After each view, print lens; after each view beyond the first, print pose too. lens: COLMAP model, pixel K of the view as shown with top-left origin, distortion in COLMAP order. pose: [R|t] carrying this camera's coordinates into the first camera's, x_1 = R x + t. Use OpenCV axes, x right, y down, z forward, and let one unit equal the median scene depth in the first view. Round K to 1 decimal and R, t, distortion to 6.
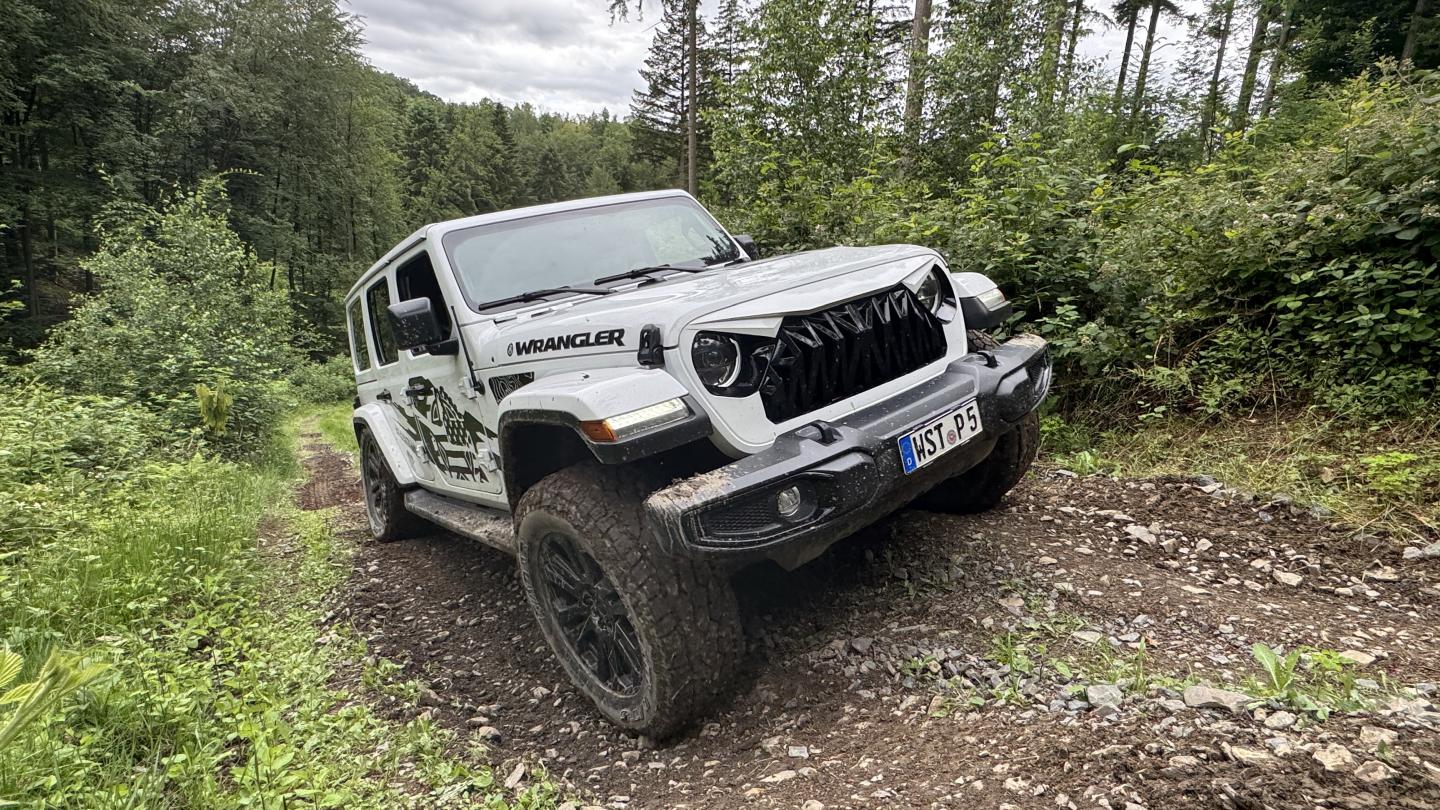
lens RADIAL K [[732.5, 0, 719.8], [0, 732.5, 406.0], [0, 0, 1]] dist [0.001678, 0.000665]
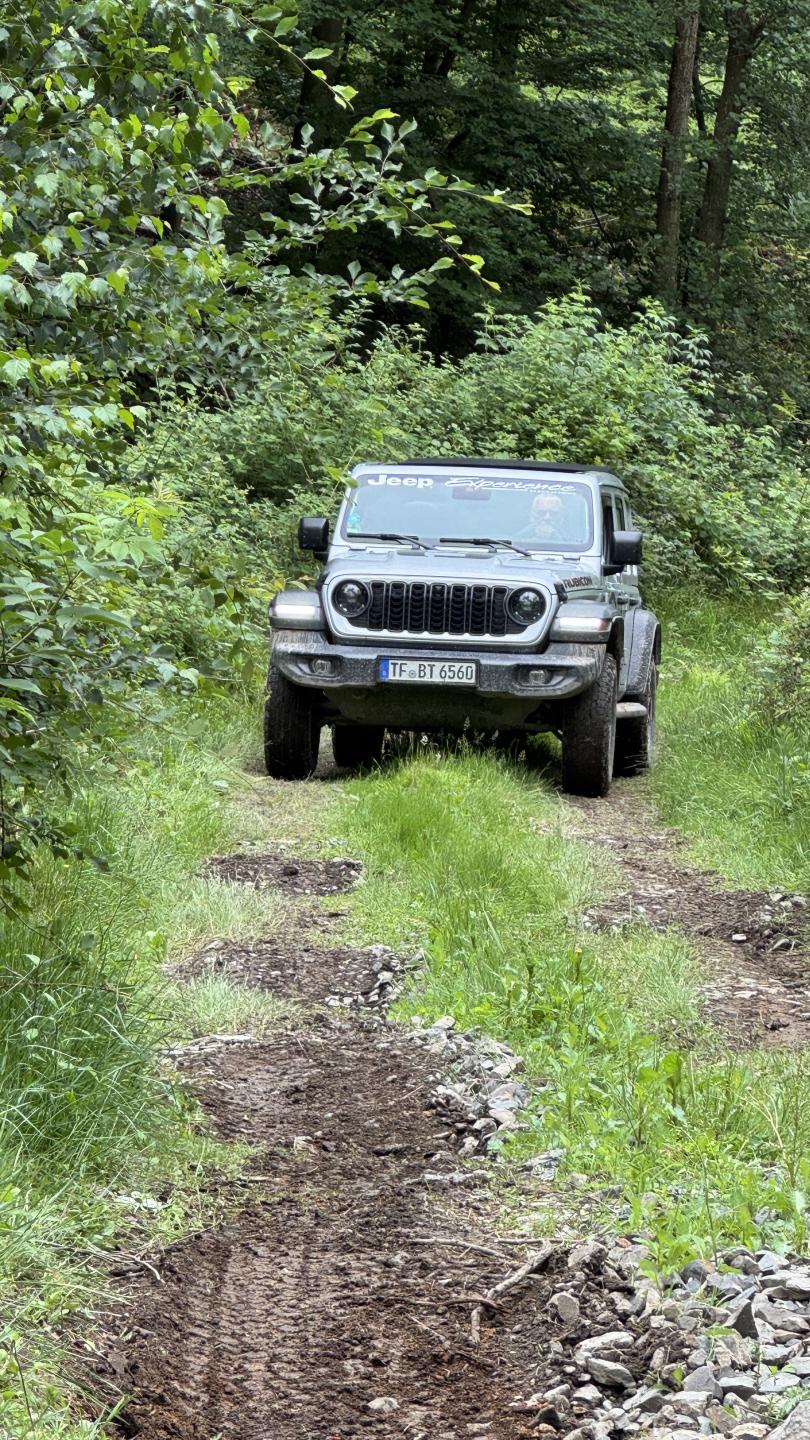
lens RADIAL K [[6112.9, 0, 405.0], [0, 6112.9, 720.0], [0, 0, 1]] dist [-0.402416, 10.971342]
pose [[0.869491, 0.130011, -0.476532, 0.031501], [-0.141117, 0.989913, 0.012590, -0.022829], [0.473362, 0.056300, 0.879067, -0.024307]]
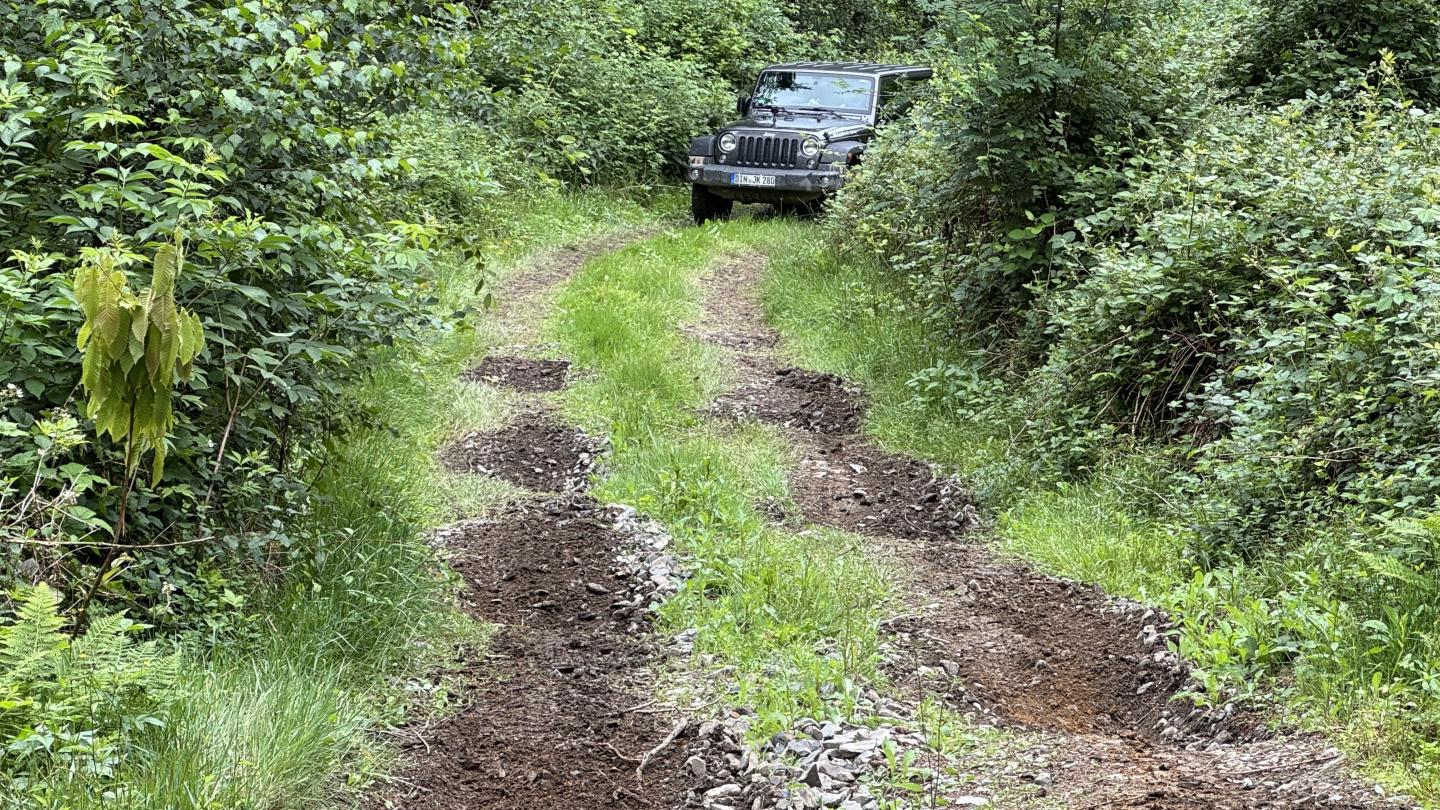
lens RADIAL K [[4047.5, 0, 714.0], [0, 4047.5, 401.0], [0, 0, 1]] dist [-0.578945, 16.234900]
pose [[0.883988, 0.142770, -0.445176, 0.039909], [-0.127646, 0.989756, 0.063952, -0.120584], [0.449746, 0.000292, 0.893157, -0.050411]]
